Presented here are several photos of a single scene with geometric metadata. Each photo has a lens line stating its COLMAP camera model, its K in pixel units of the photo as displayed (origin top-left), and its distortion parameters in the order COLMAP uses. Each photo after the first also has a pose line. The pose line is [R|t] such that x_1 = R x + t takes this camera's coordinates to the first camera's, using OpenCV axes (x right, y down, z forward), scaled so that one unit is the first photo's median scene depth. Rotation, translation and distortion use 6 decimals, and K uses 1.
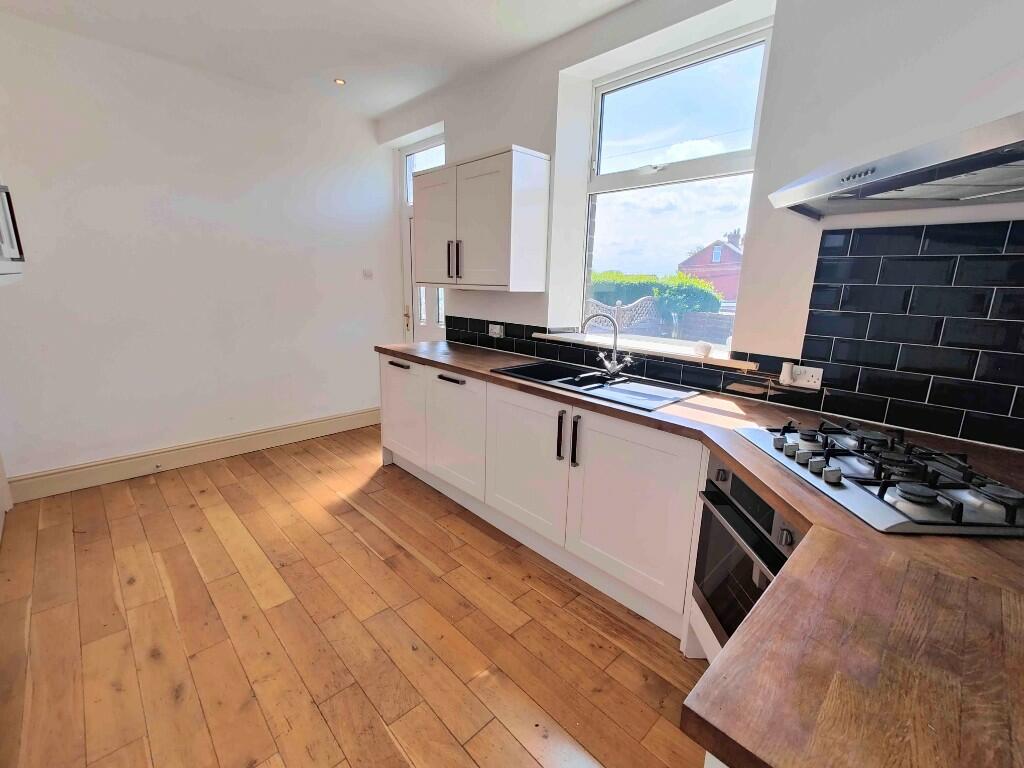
lens RADIAL K [[448.7, 0, 512.2], [0, 448.7, 383.1], [0, 0, 1]] dist [0.002334, -0.000663]
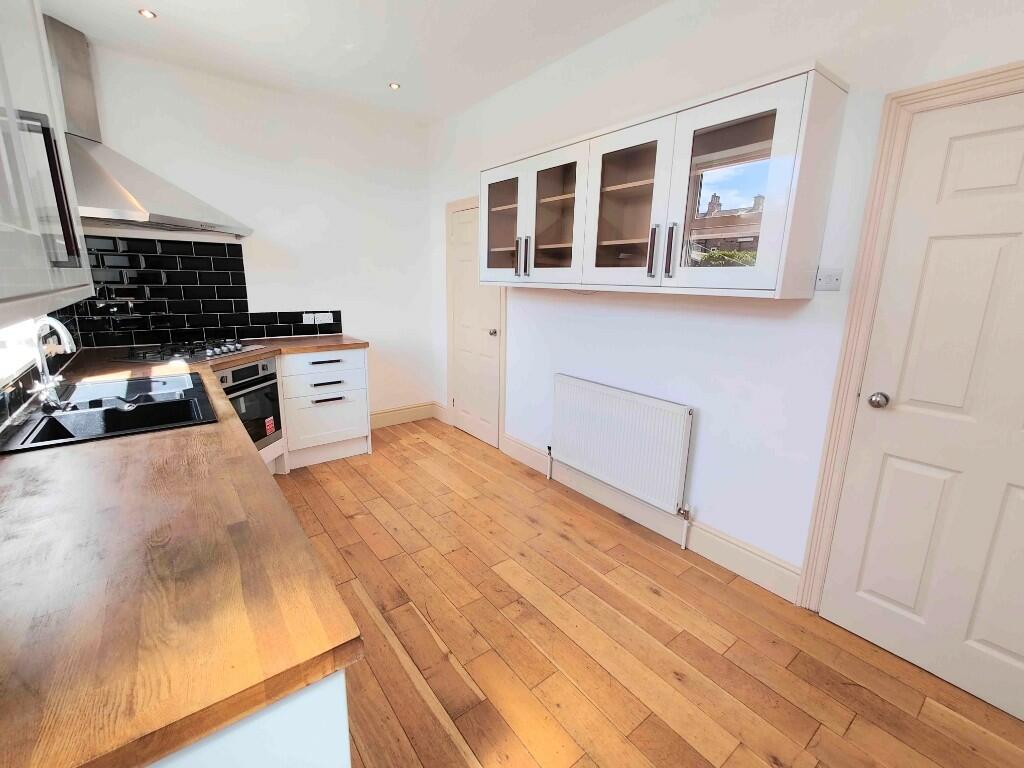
lens RADIAL K [[448.7, 0, 510.3], [0, 448.7, 381.3], [0, 0, 1]] dist [0.002334, -0.000663]
pose [[-0.992504, -0.065668, 0.103072, -0.532512], [-0.014521, 0.900767, 0.434059, -0.366331], [-0.121348, 0.429308, -0.894969, 1.546068]]
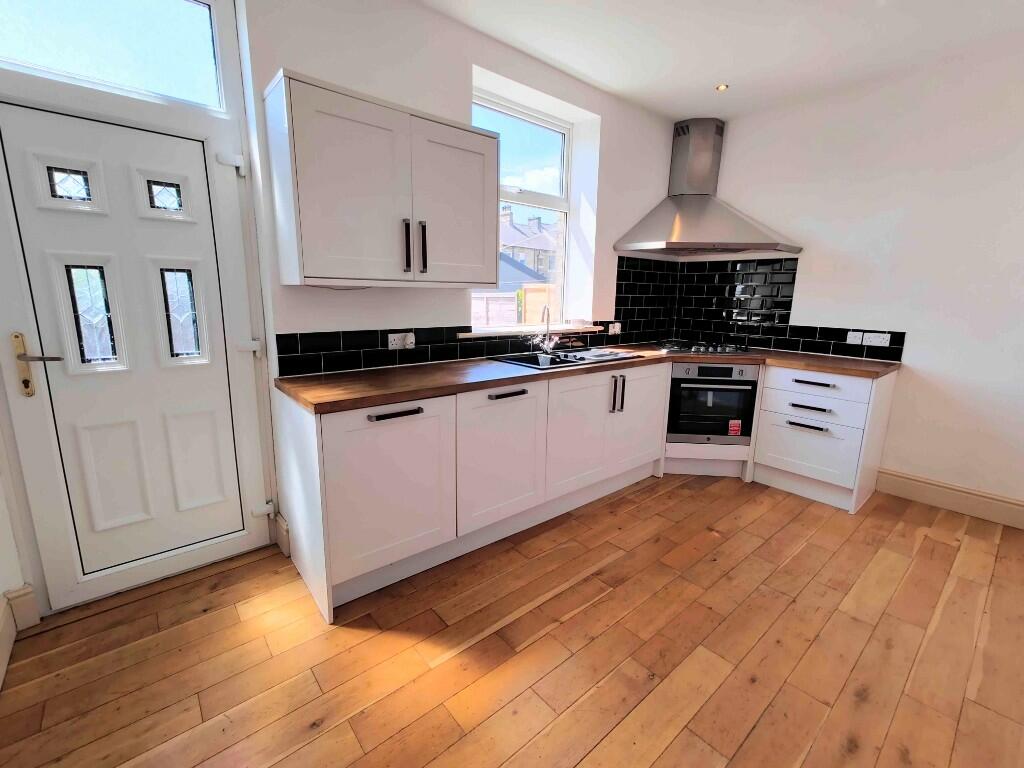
lens RADIAL K [[448.7, 0, 509.4], [0, 448.7, 381.1], [0, 0, 1]] dist [0.002334, -0.000663]
pose [[0.067110, -0.219966, 0.973196, -1.072169], [0.203816, 0.957850, 0.202443, -0.228629], [-0.976706, 0.184766, 0.109114, 1.010612]]
